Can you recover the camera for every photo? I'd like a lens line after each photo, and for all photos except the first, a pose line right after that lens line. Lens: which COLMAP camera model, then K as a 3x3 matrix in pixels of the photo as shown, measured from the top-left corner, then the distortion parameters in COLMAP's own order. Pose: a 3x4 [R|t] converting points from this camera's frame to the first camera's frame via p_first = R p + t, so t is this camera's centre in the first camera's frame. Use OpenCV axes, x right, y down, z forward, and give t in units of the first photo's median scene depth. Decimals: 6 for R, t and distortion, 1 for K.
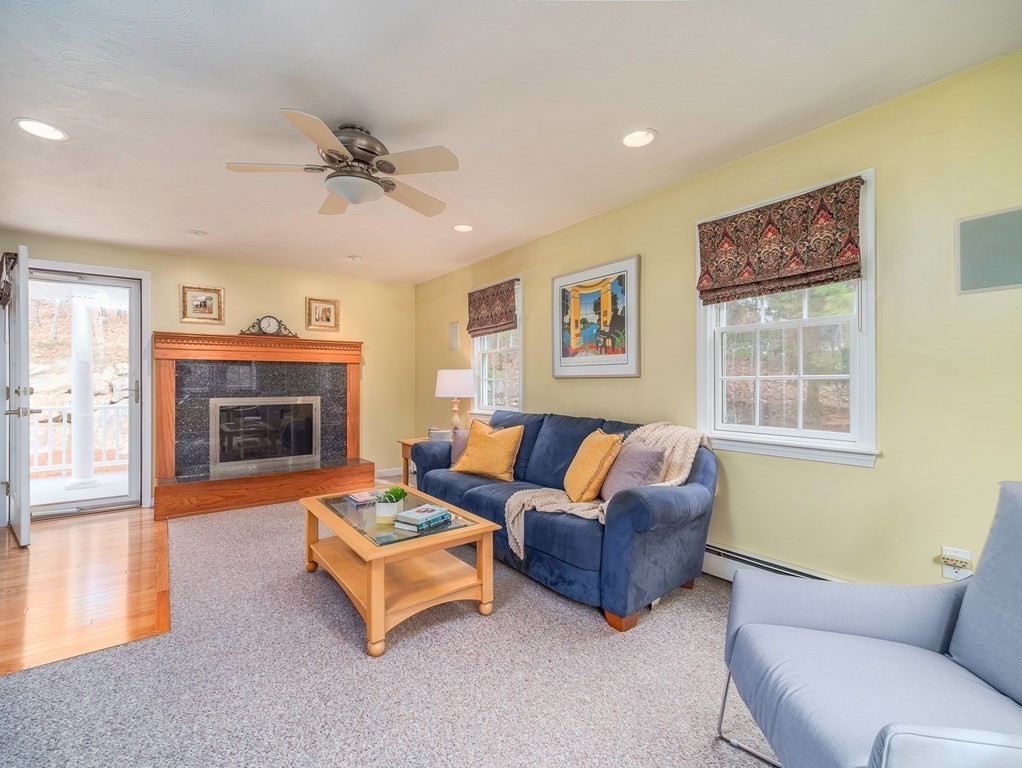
lens RADIAL K [[458.4, 0, 503.9], [0, 458.4, 380.7], [0, 0, 1]] dist [0.012235, -0.001899]
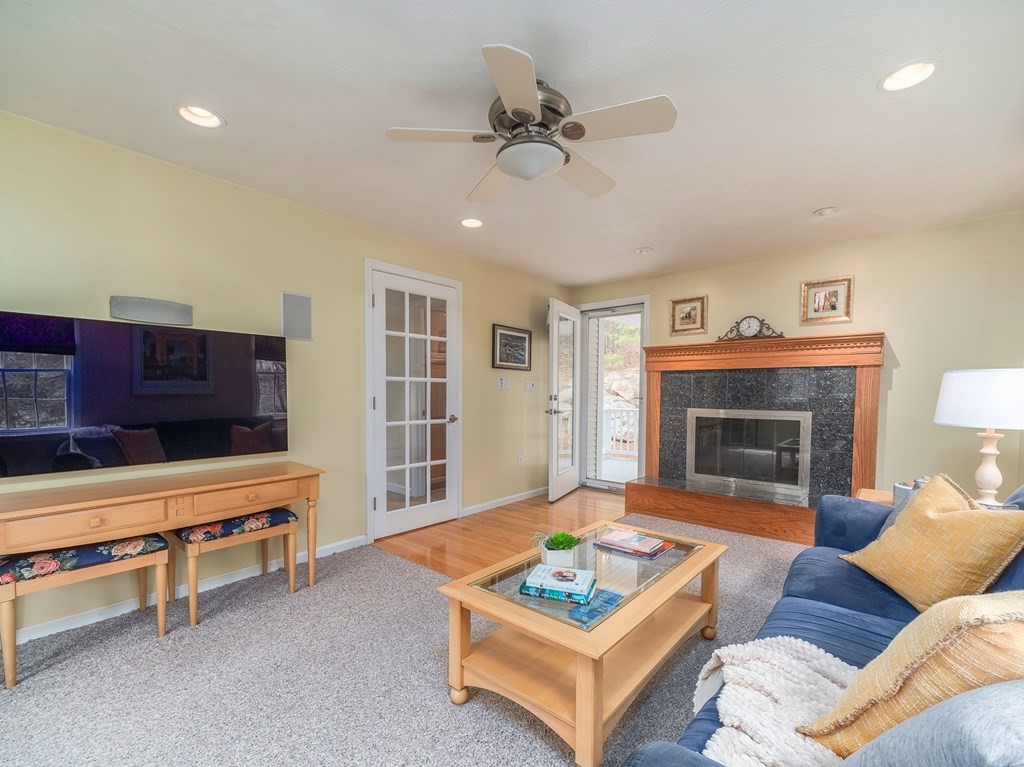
lens RADIAL K [[459.3, 0, 511.2], [0, 459.3, 409.2], [0, 0, 1]] dist [0.012235, -0.001899]
pose [[0.217365, 0.044344, -0.975083, 0.272929], [-0.001969, 0.998985, 0.044992, -0.004476], [0.976088, -0.007859, 0.217232, 0.413344]]
